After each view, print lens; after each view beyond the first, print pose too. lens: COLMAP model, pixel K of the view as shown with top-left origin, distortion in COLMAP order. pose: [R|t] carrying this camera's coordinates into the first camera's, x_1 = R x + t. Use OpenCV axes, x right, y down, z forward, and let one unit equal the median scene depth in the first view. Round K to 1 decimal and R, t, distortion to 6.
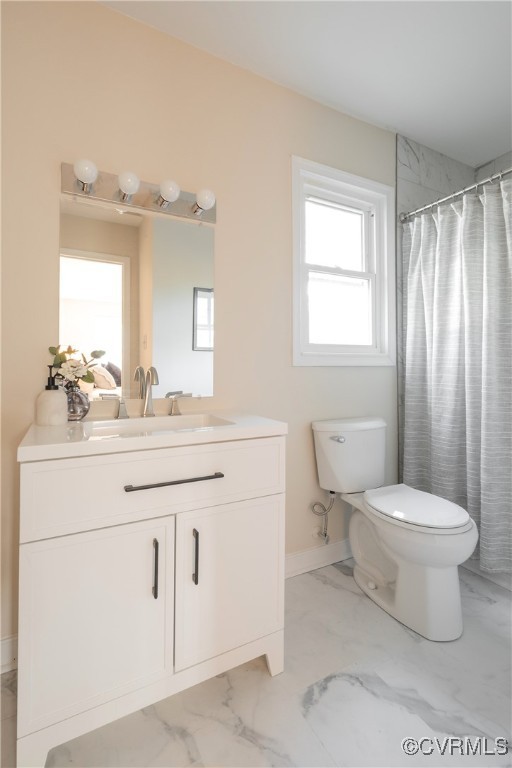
lens RADIAL K [[336.0, 0, 248.8], [0, 336.0, 370.8], [0, 0, 1]] dist [-0.000297, 0.001037]
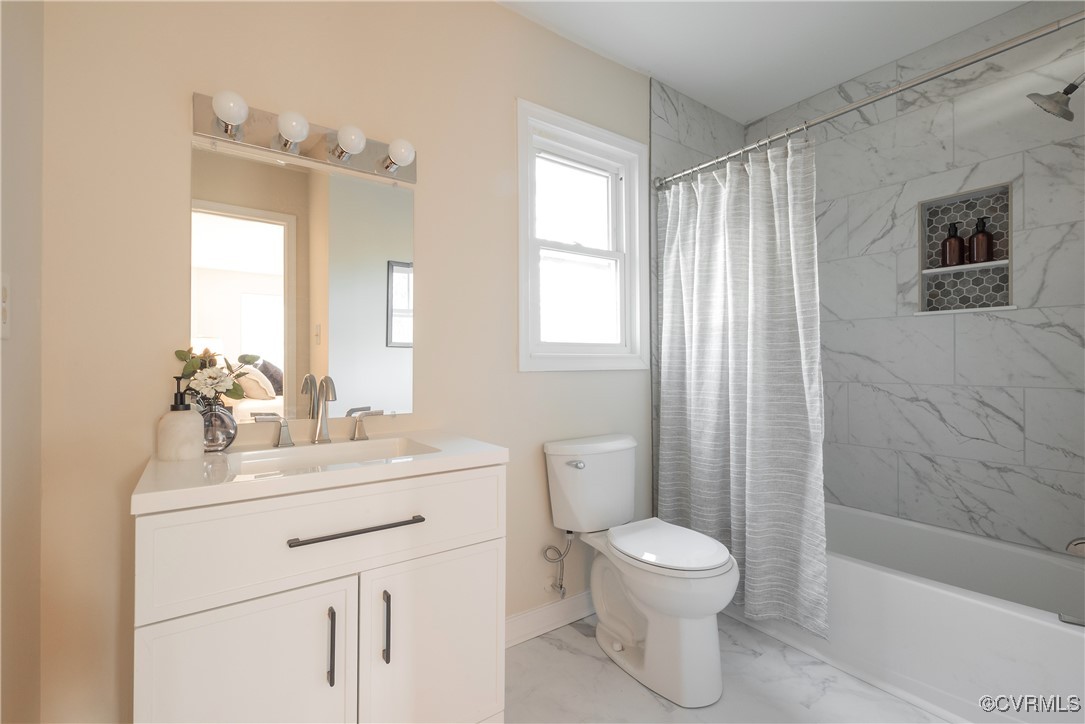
lens RADIAL K [[474.7, 0, 539.0], [0, 474.7, 359.6], [0, 0, 1]] dist [-0.000297, 0.001037]
pose [[0.991355, 0.000188, 0.131209, 0.034156], [-0.001003, 0.999981, 0.006150, -0.049180], [-0.131206, -0.006229, 0.991336, -0.088041]]
